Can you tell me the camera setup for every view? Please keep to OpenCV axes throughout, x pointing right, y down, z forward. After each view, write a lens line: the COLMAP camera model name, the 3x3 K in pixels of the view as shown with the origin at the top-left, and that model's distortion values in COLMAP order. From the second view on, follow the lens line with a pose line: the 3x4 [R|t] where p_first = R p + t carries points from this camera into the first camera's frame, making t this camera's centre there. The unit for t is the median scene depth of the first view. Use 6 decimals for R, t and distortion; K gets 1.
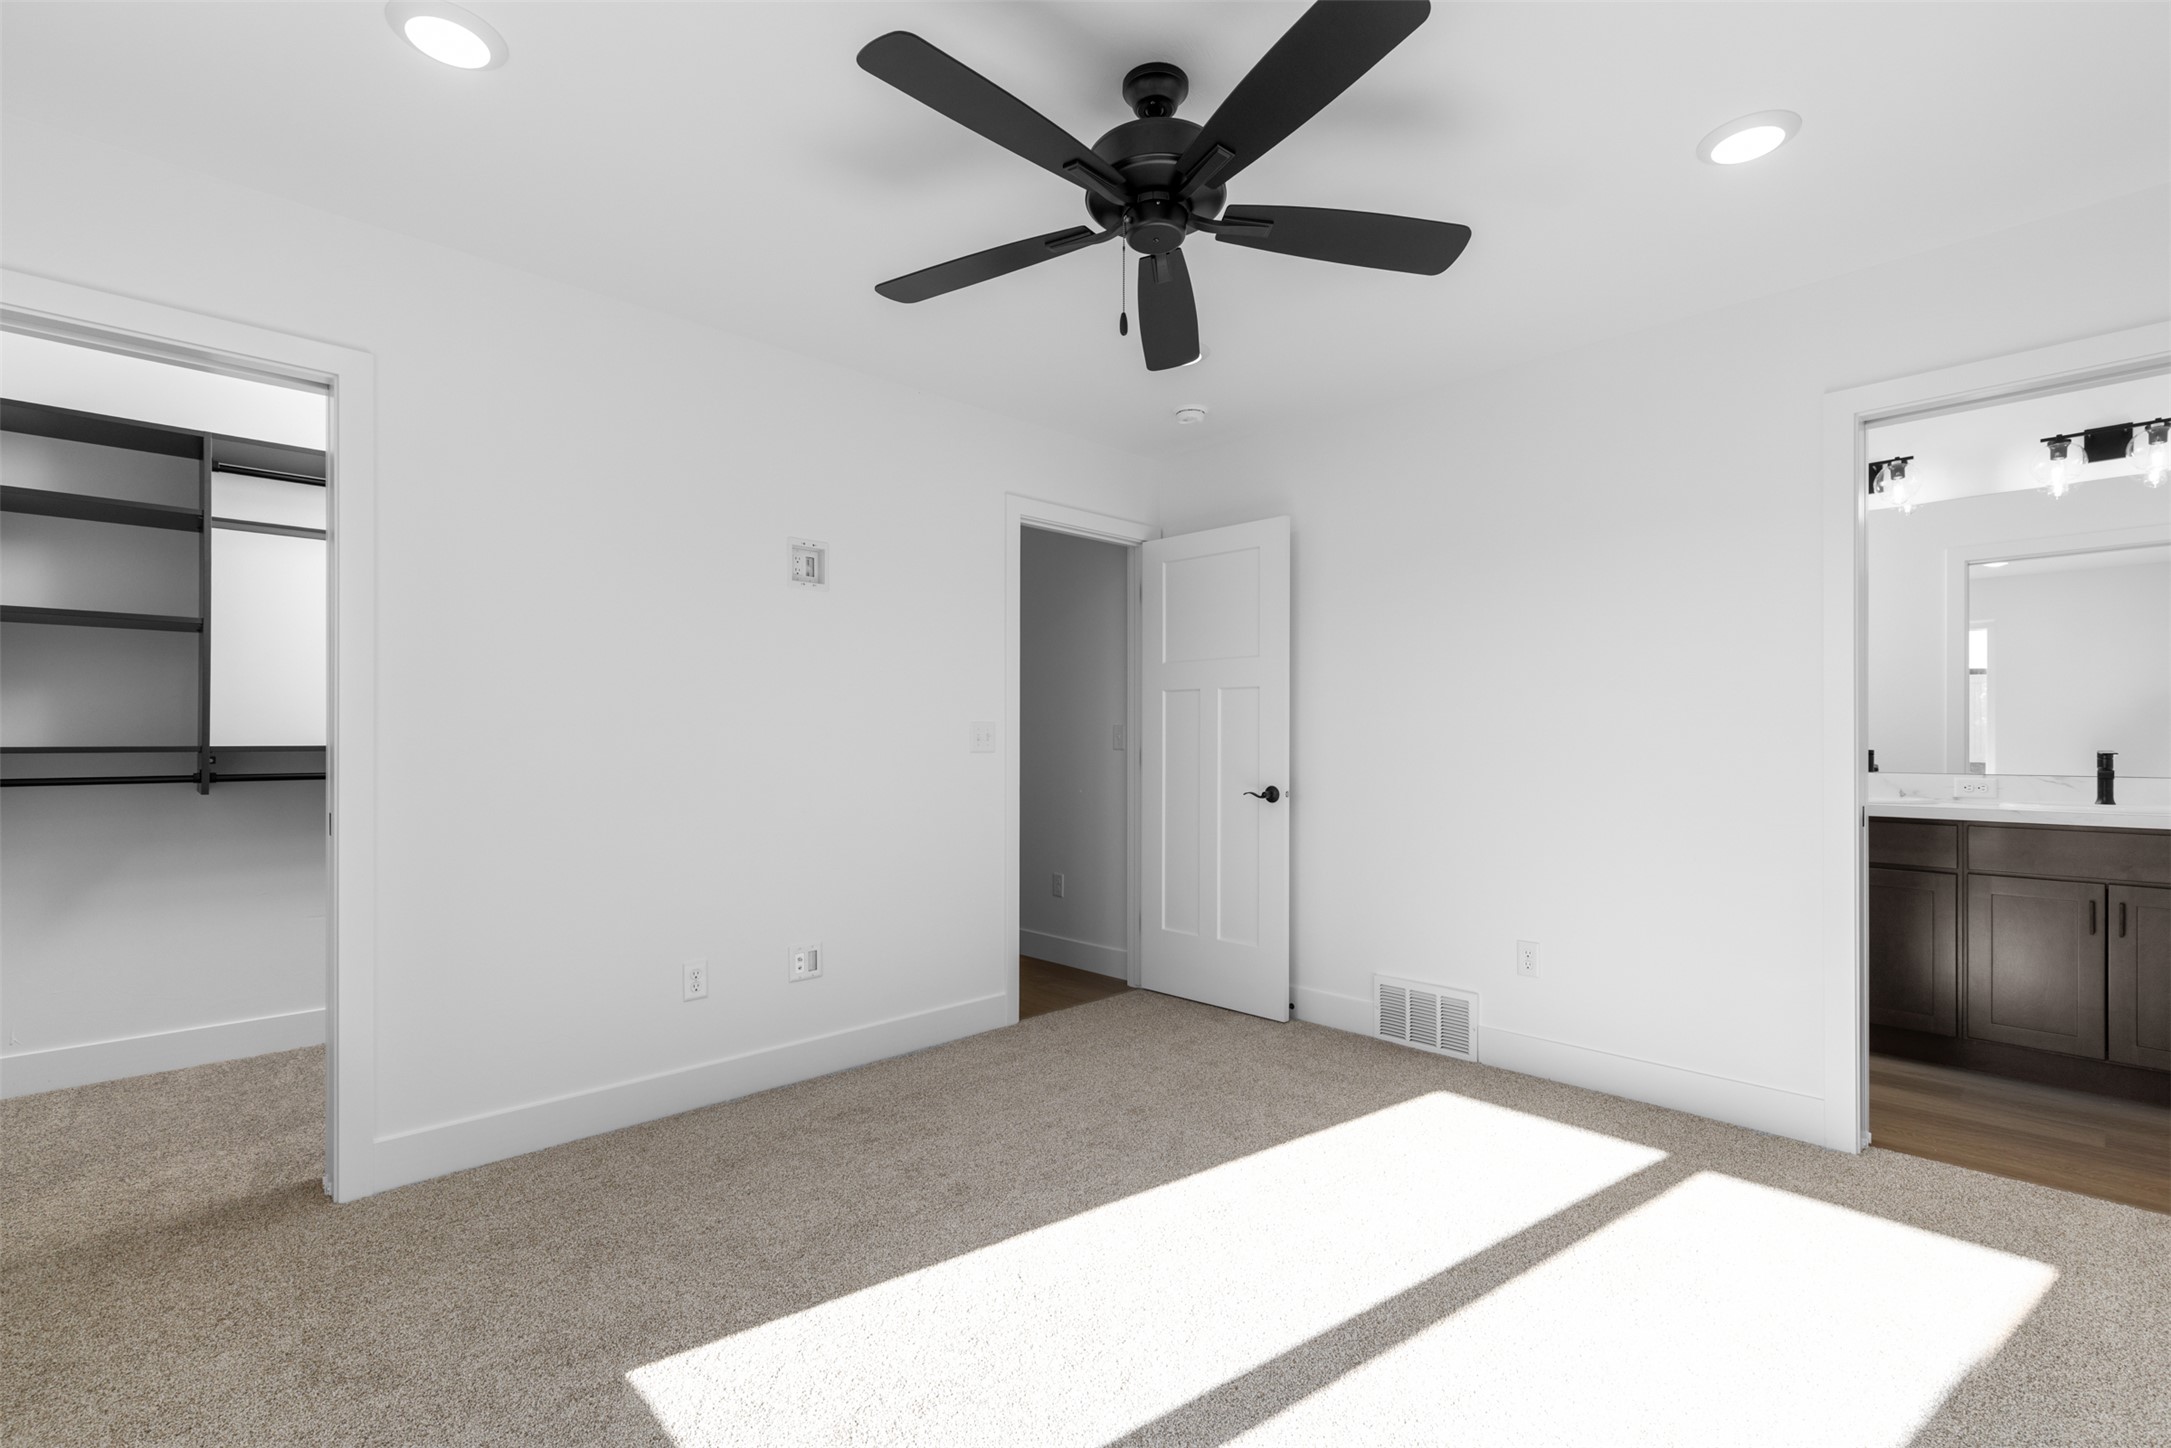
lens RADIAL K [[984.4, 0, 1084.8], [0, 984.4, 729.9], [0, 0, 1]] dist [0.000163, 0.000062]
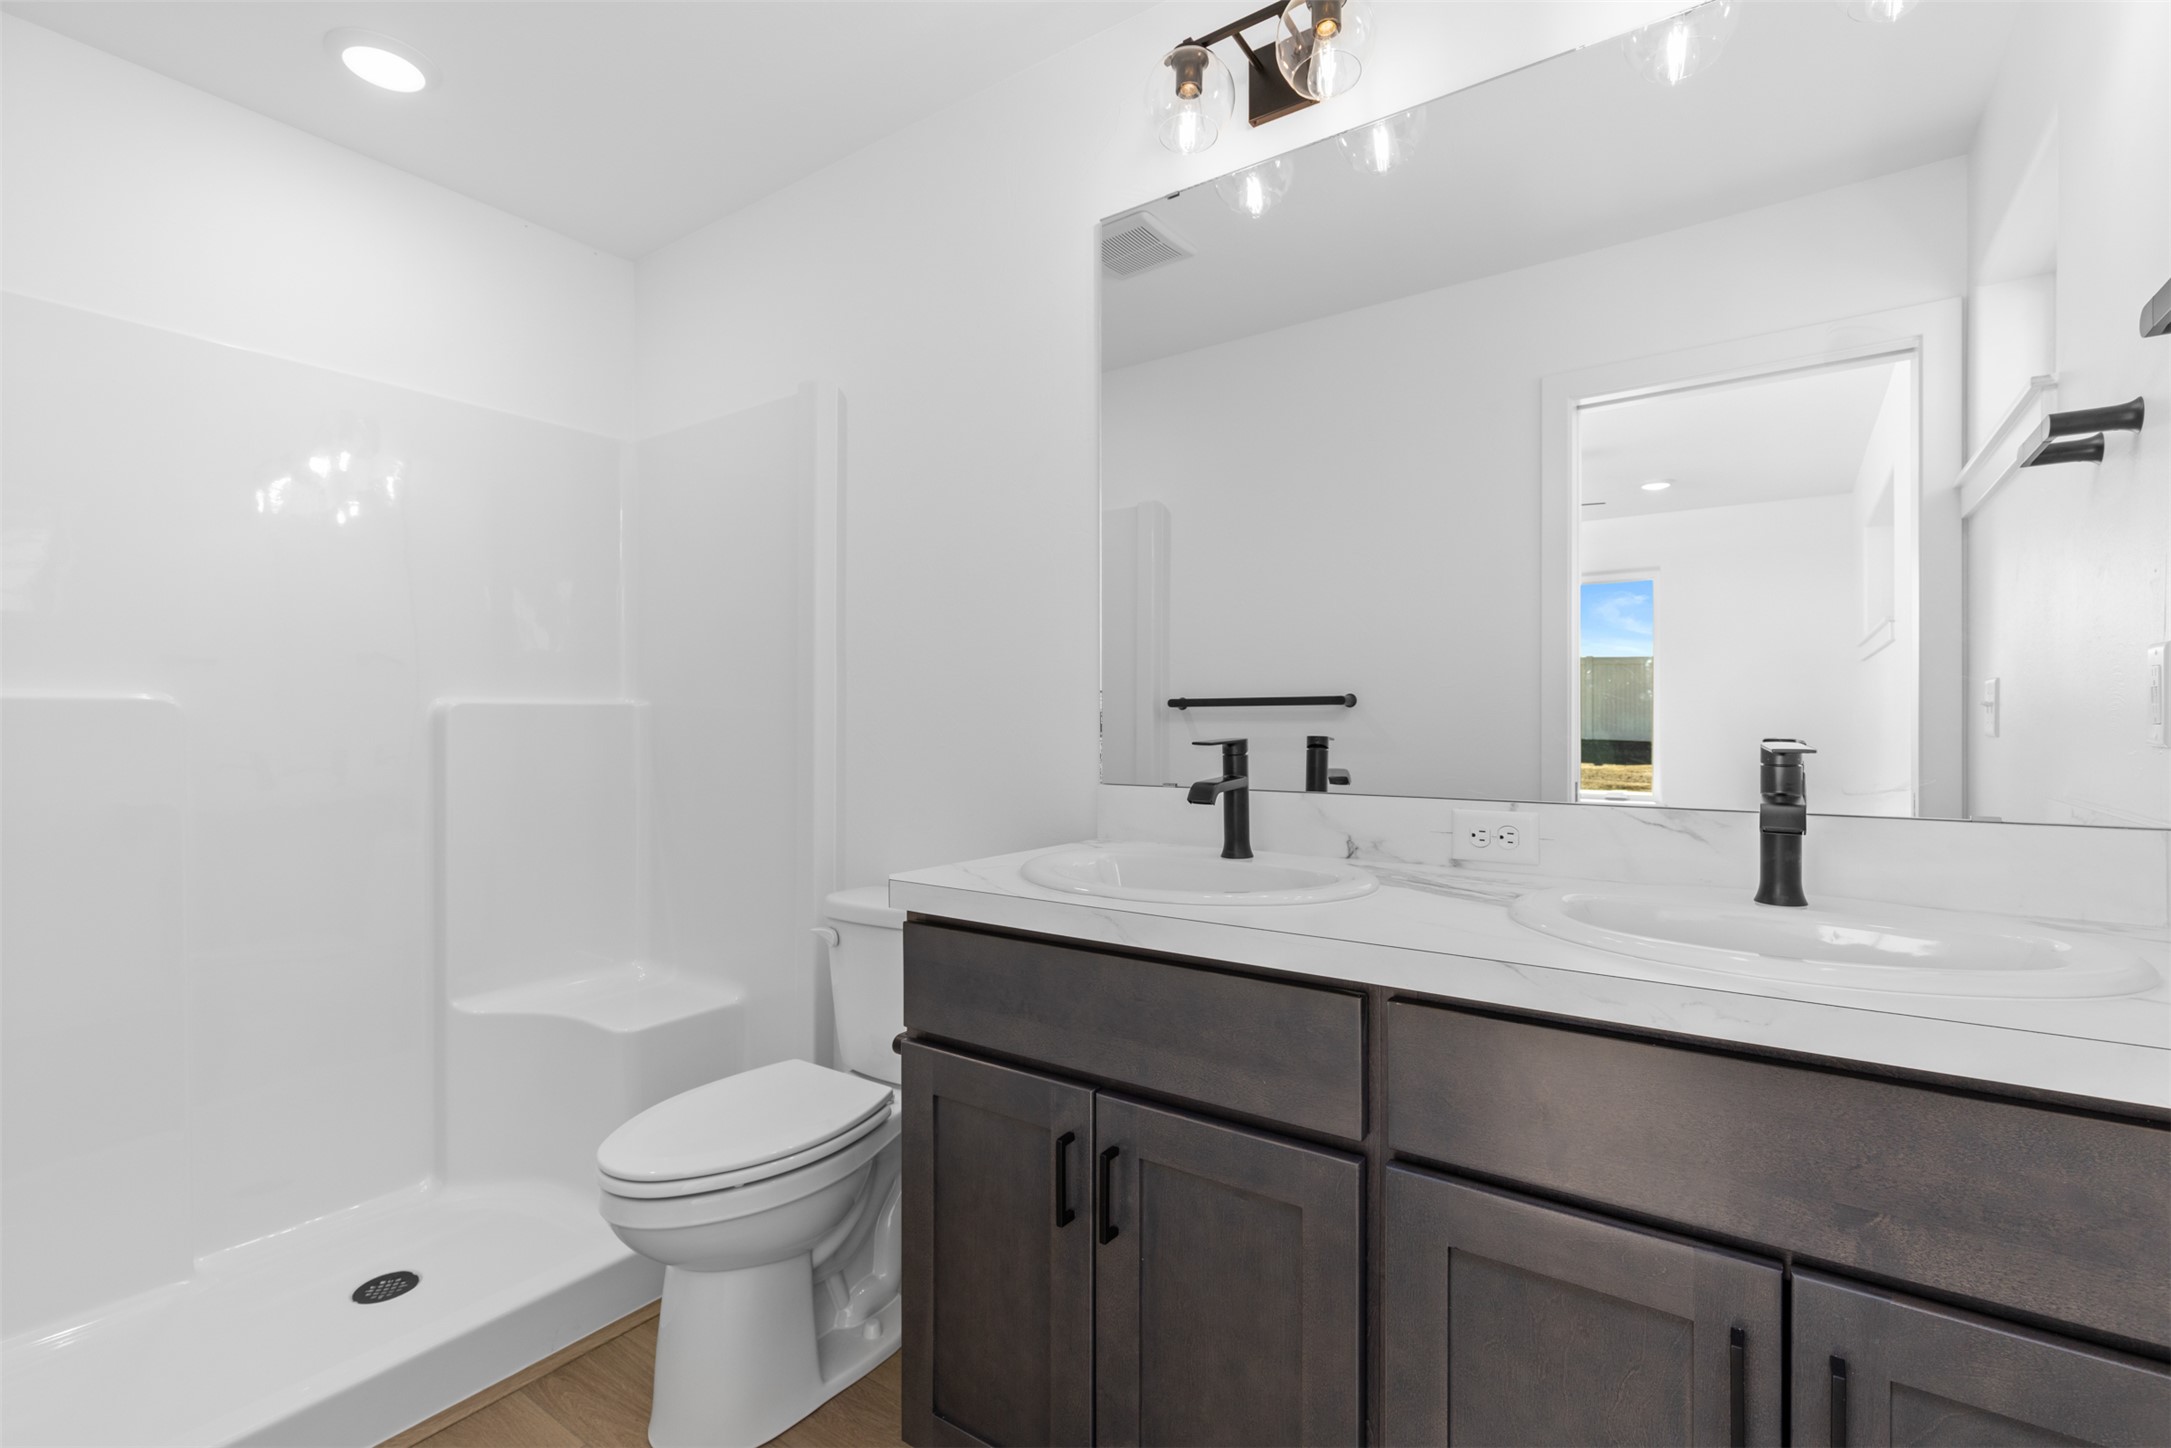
lens RADIAL K [[984.4, 0, 1085.2], [0, 984.4, 722.9], [0, 0, 1]] dist [0.000163, 0.000062]
pose [[0.981789, 0.001656, 0.189970, 0.751523], [-0.002905, 0.999976, 0.006299, 0.012383], [-0.189955, -0.006736, 0.981770, 0.727389]]
